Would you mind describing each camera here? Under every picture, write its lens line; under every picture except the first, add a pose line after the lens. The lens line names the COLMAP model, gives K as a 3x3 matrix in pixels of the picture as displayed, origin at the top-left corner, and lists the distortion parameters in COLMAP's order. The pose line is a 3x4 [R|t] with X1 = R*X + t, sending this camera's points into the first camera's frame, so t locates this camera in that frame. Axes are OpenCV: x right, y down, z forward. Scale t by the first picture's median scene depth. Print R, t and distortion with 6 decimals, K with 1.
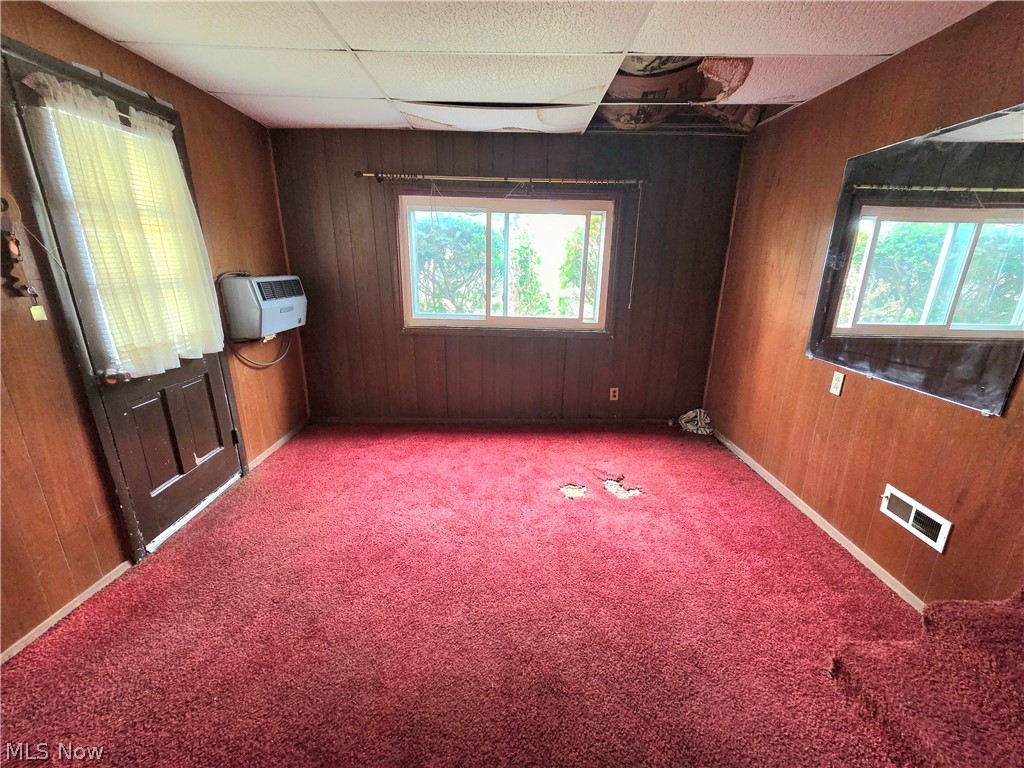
lens RADIAL K [[422.7, 0, 510.3], [0, 422.7, 383.5], [0, 0, 1]] dist [0.006416, -0.000414]
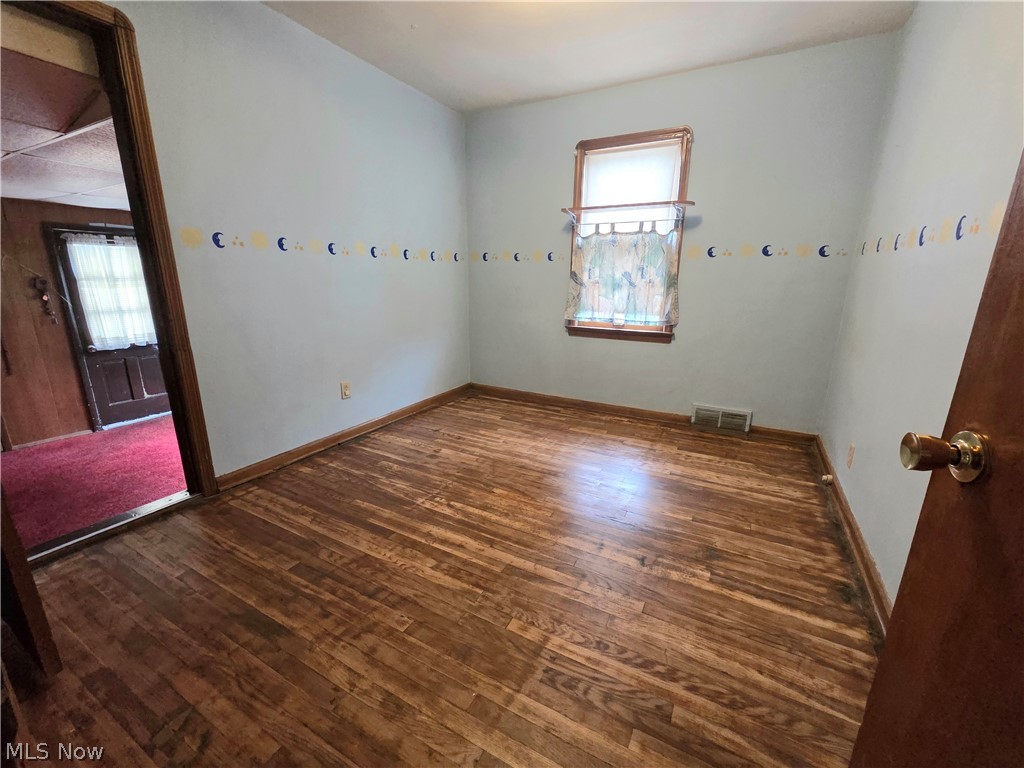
lens RADIAL K [[424.3, 0, 512.0], [0, 424.3, 384.0], [0, 0, 1]] dist [-0.002071, -0.000449]
pose [[0.882458, 0.110644, -0.457192, 1.604299], [-0.133447, 0.990897, -0.017771, -0.067243], [0.451064, 0.076693, 0.889190, -0.017435]]
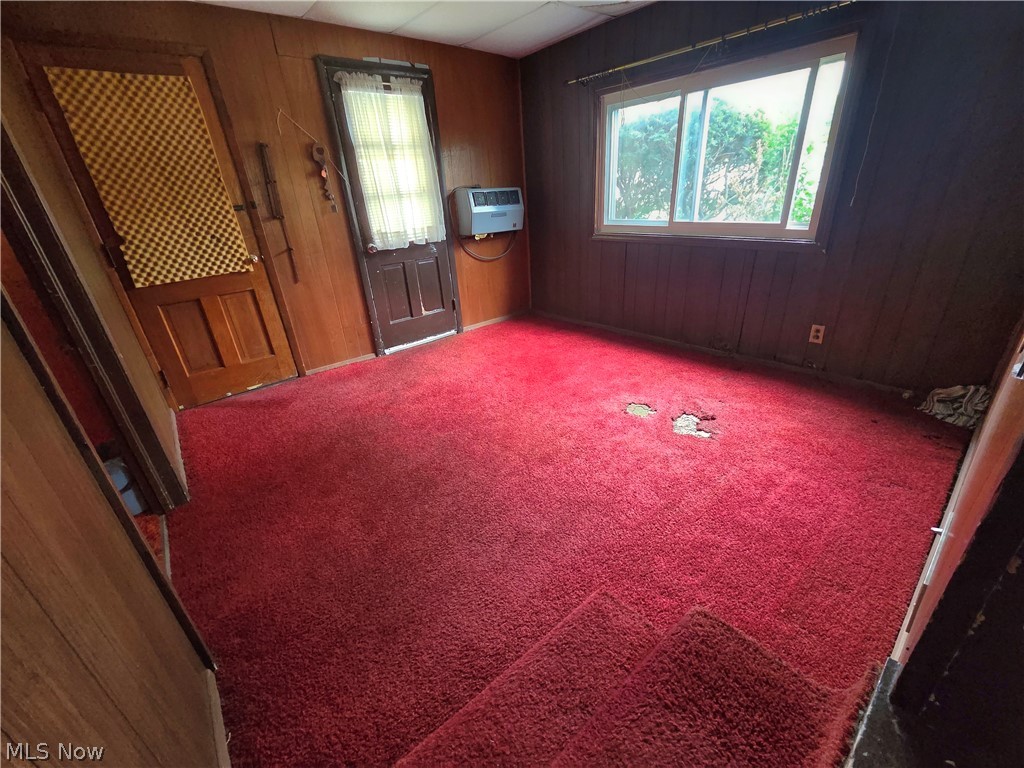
lens RADIAL K [[422.7, 0, 510.3], [0, 422.7, 383.5], [0, 0, 1]] dist [0.006416, -0.000414]
pose [[0.642431, 0.266890, -0.718367, 0.634850], [-0.151183, 0.963112, 0.222617, 0.033592], [0.751283, -0.034411, 0.659083, 0.172804]]
